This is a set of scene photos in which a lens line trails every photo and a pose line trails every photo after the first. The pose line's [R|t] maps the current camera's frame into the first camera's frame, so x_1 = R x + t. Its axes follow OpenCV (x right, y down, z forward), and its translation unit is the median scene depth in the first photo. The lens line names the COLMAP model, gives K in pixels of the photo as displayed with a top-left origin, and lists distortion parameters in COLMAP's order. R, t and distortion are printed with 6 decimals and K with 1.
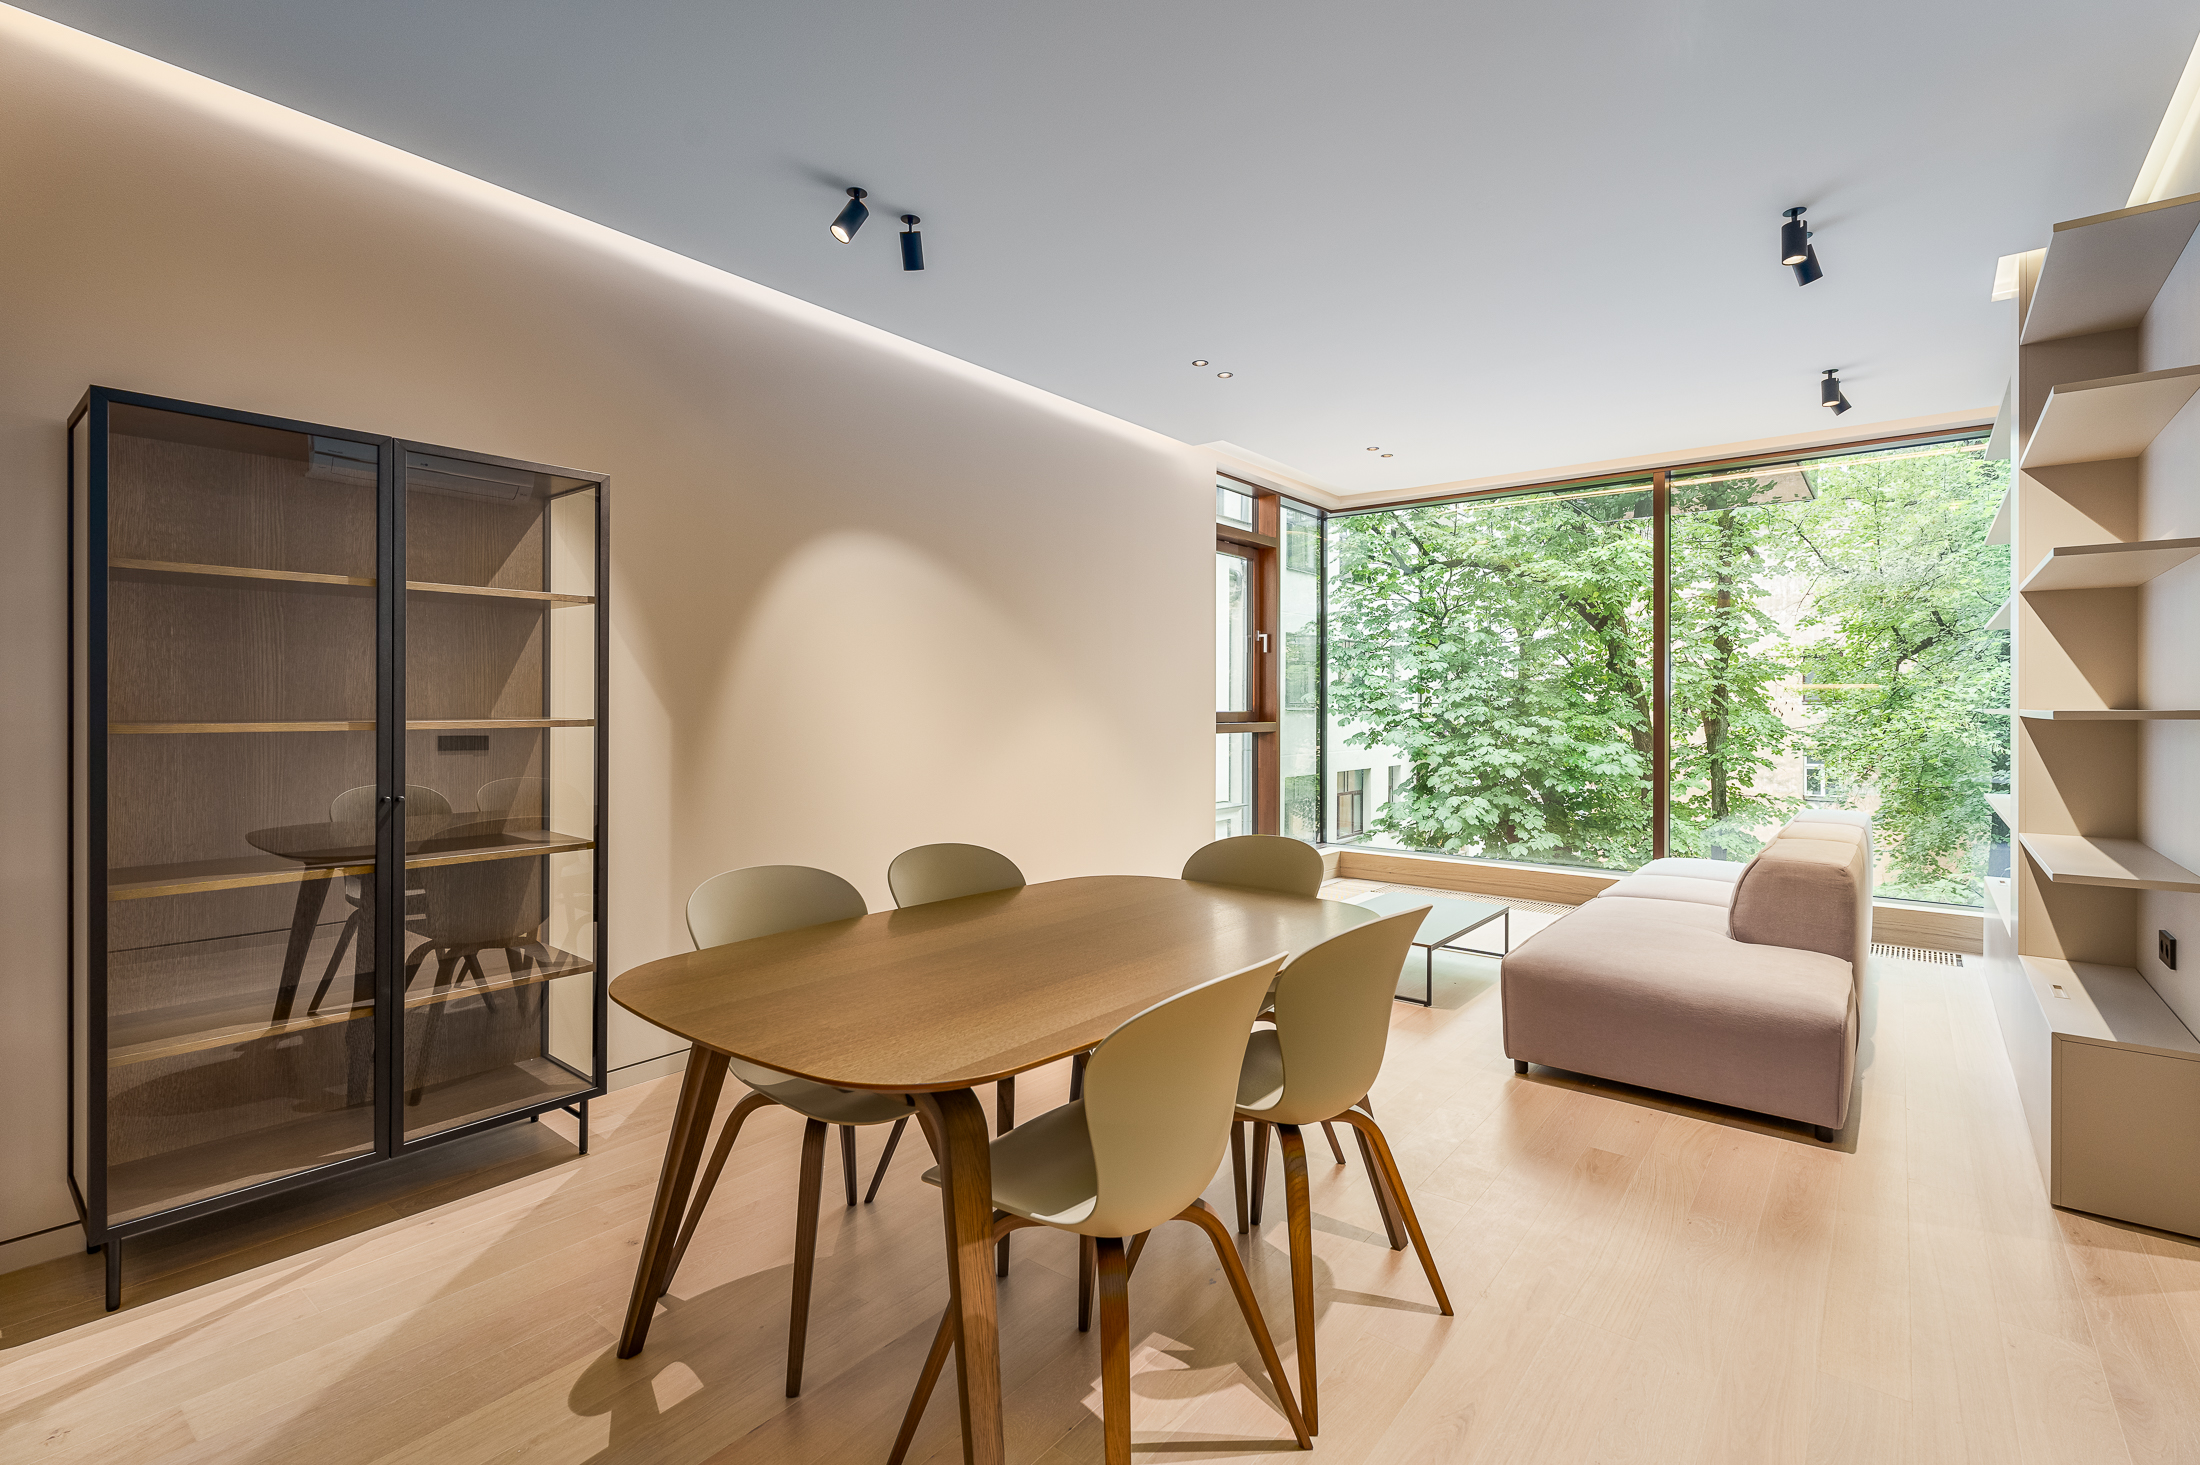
lens RADIAL K [[990.4, 0, 1101.1], [0, 990.4, 713.6], [0, 0, 1]] dist [0.011416, -0.002920]
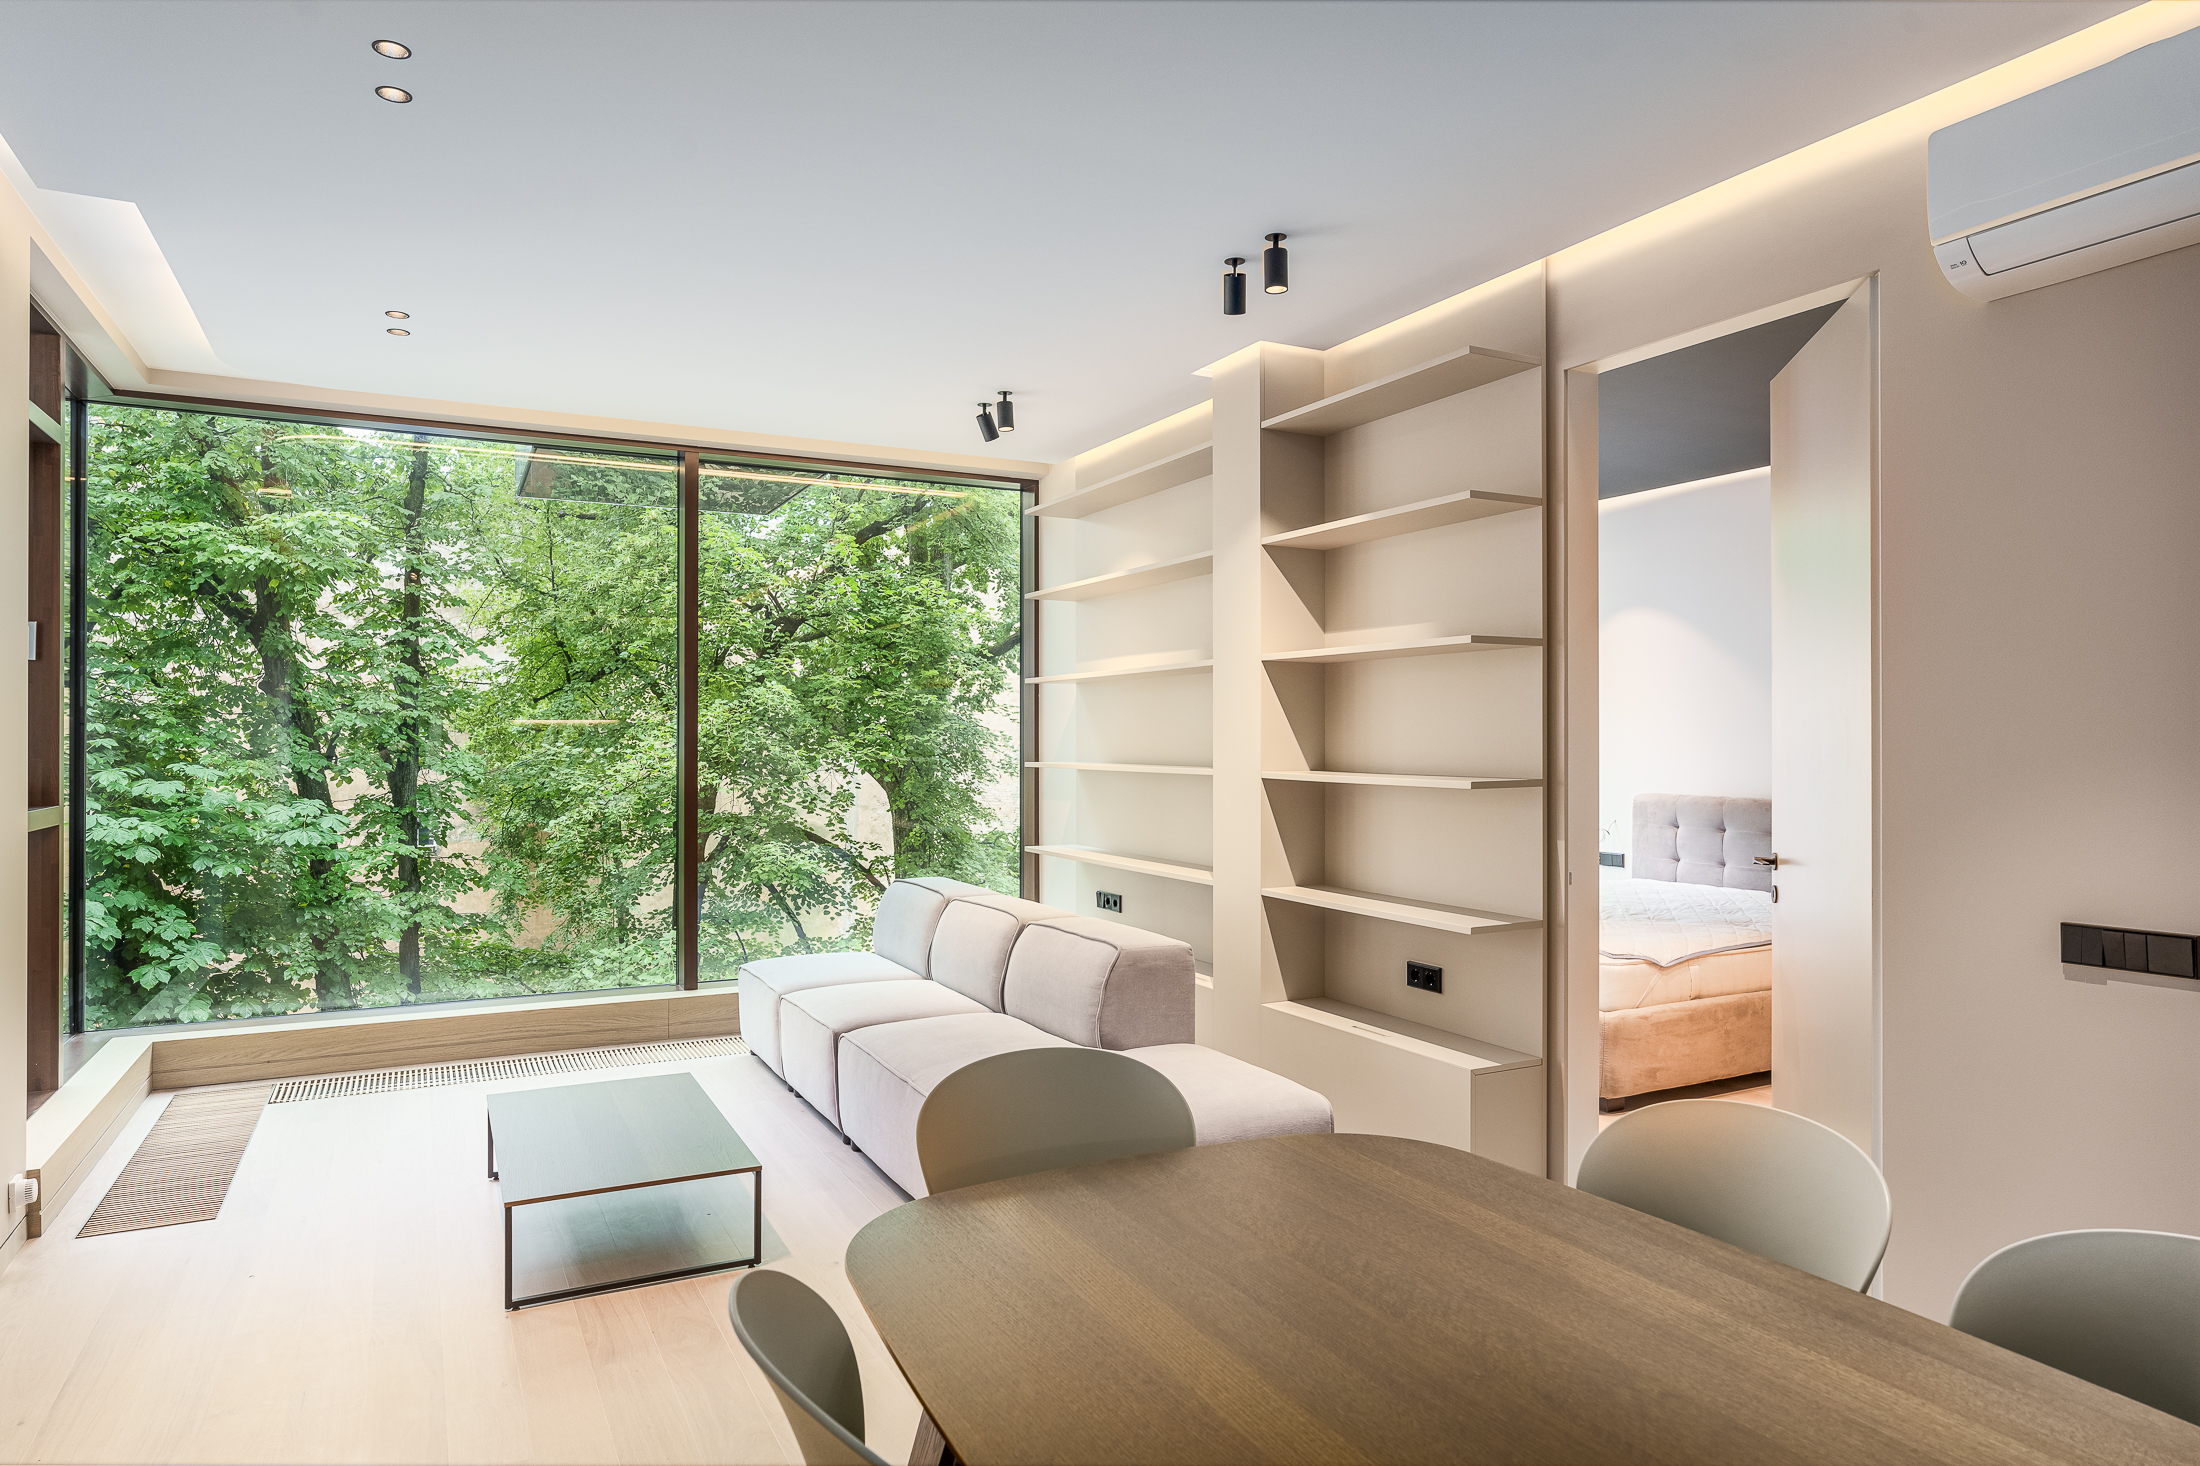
lens RADIAL K [[1303.0, 0, 1078.7], [0, 1303.0, 736.4], [0, 0, 1]] dist [0.000336, 0.008234]
pose [[0.420367, 0.000063, 0.907354, -0.081584], [0.005126, 0.999984, -0.002444, -0.009198], [-0.907340, 0.005678, 0.420359, 0.122041]]
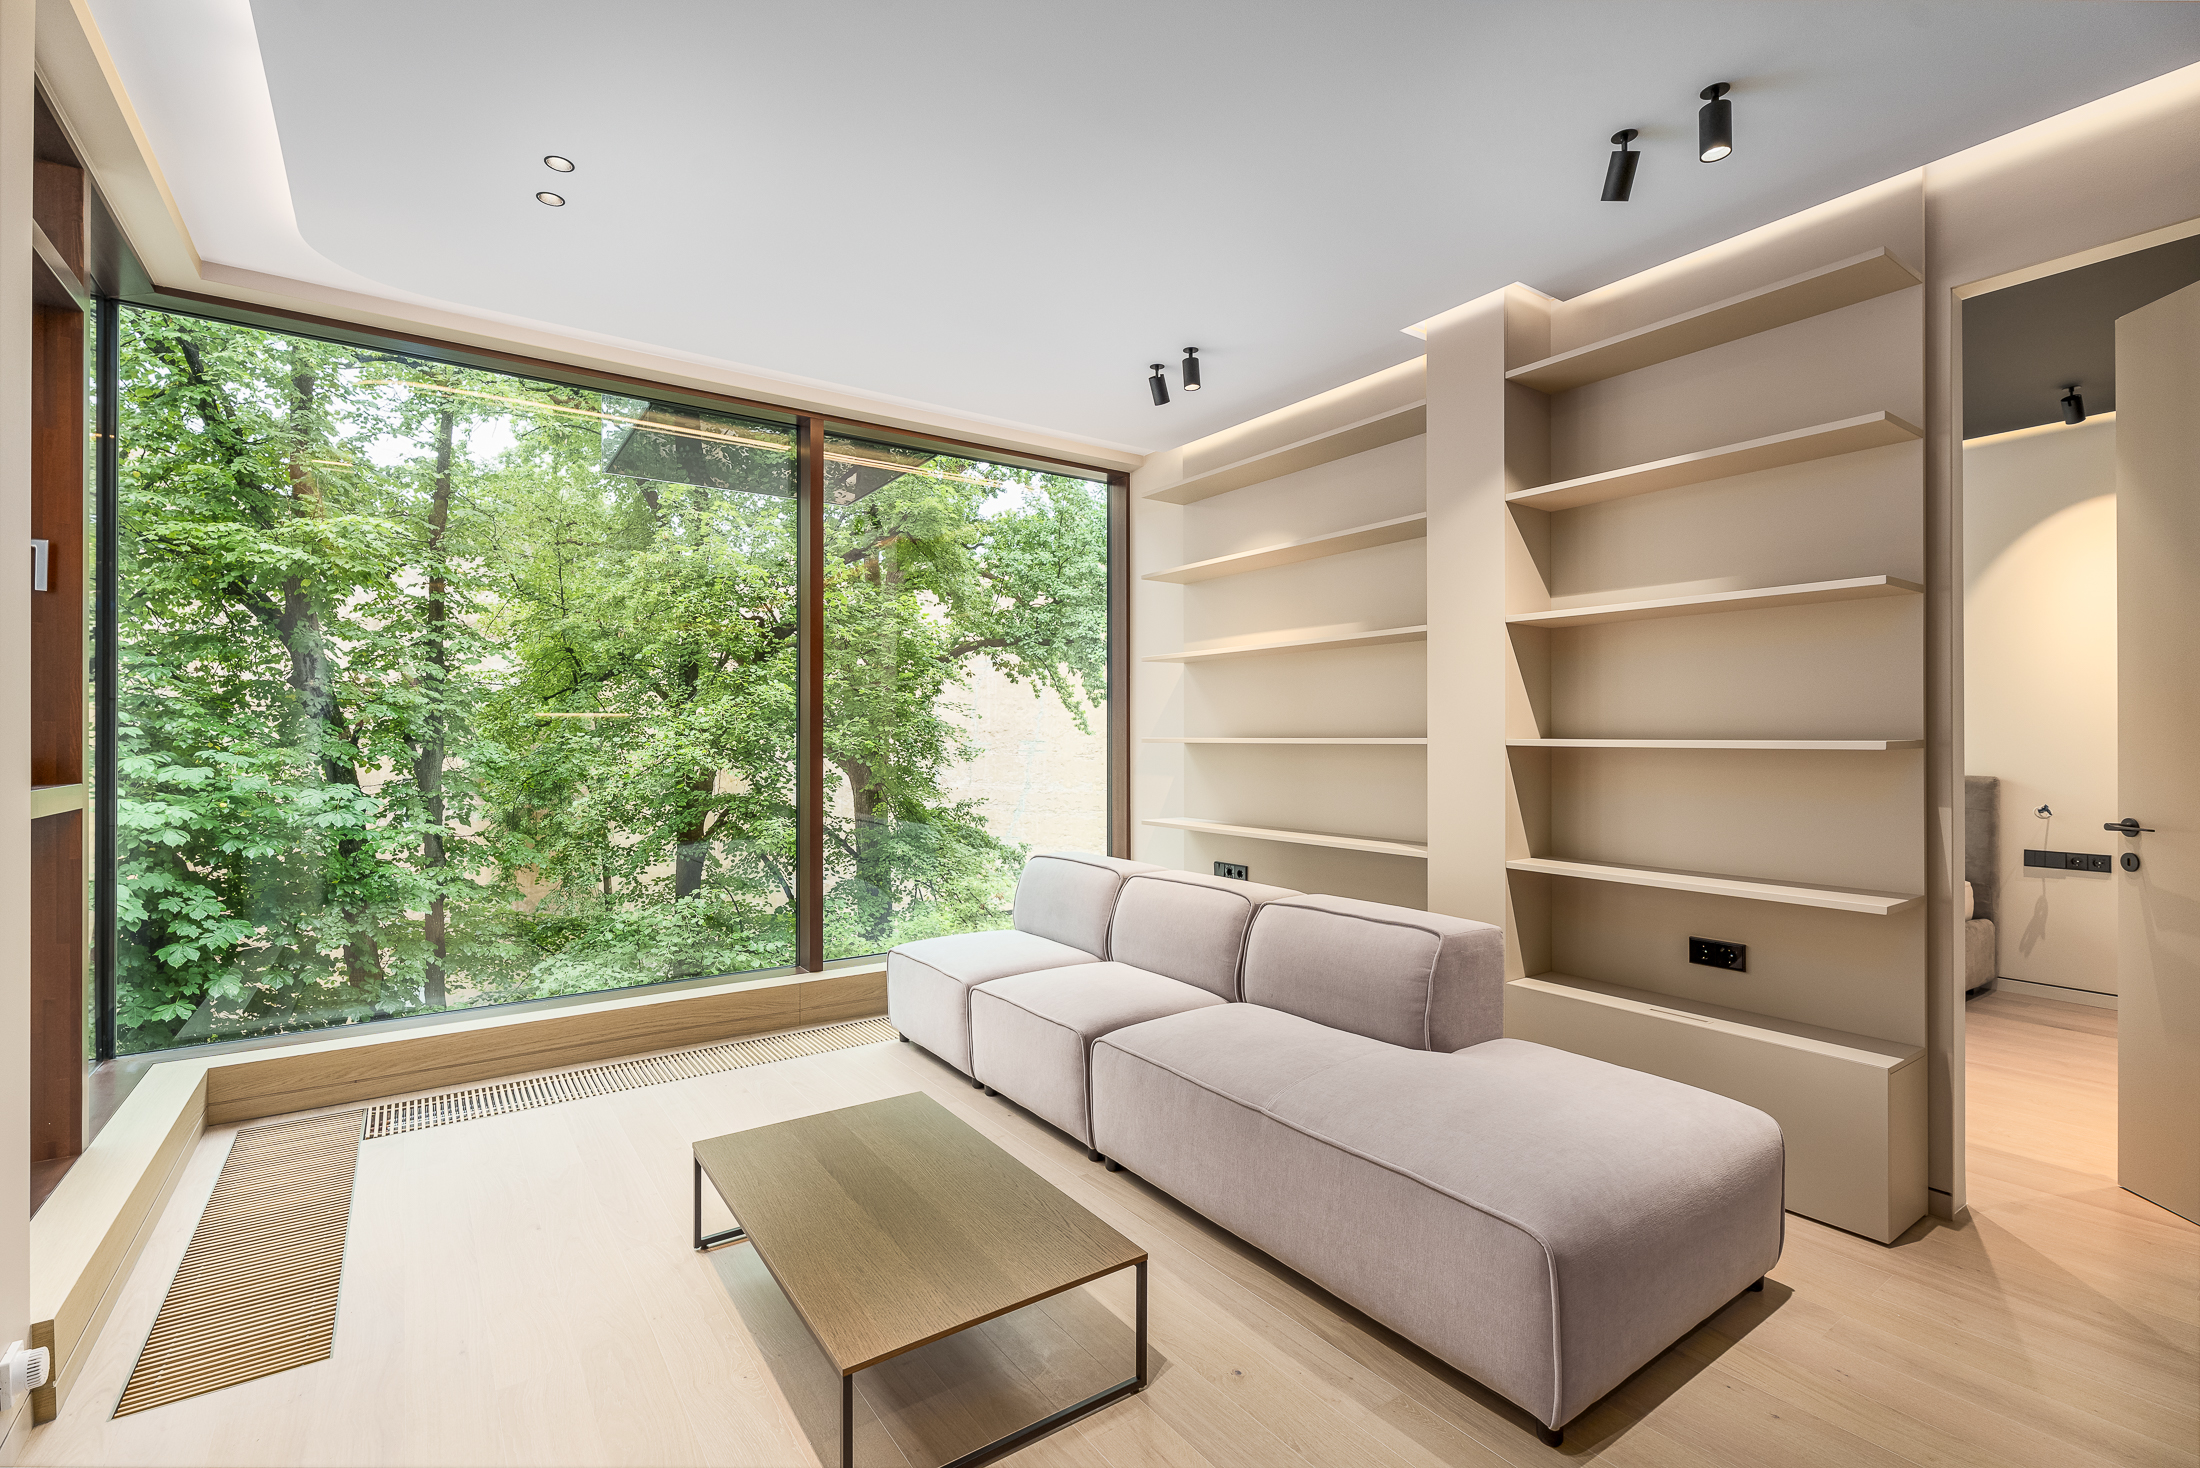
lens RADIAL K [[990.4, 0, 1101.6], [0, 990.4, 734.5], [0, 0, 1]] dist [0.011416, -0.002920]
pose [[0.294598, -0.001314, 0.955621, -0.030027], [0.006777, 0.999977, -0.000715, -0.003440], [-0.955597, 0.006687, 0.294600, 0.223136]]
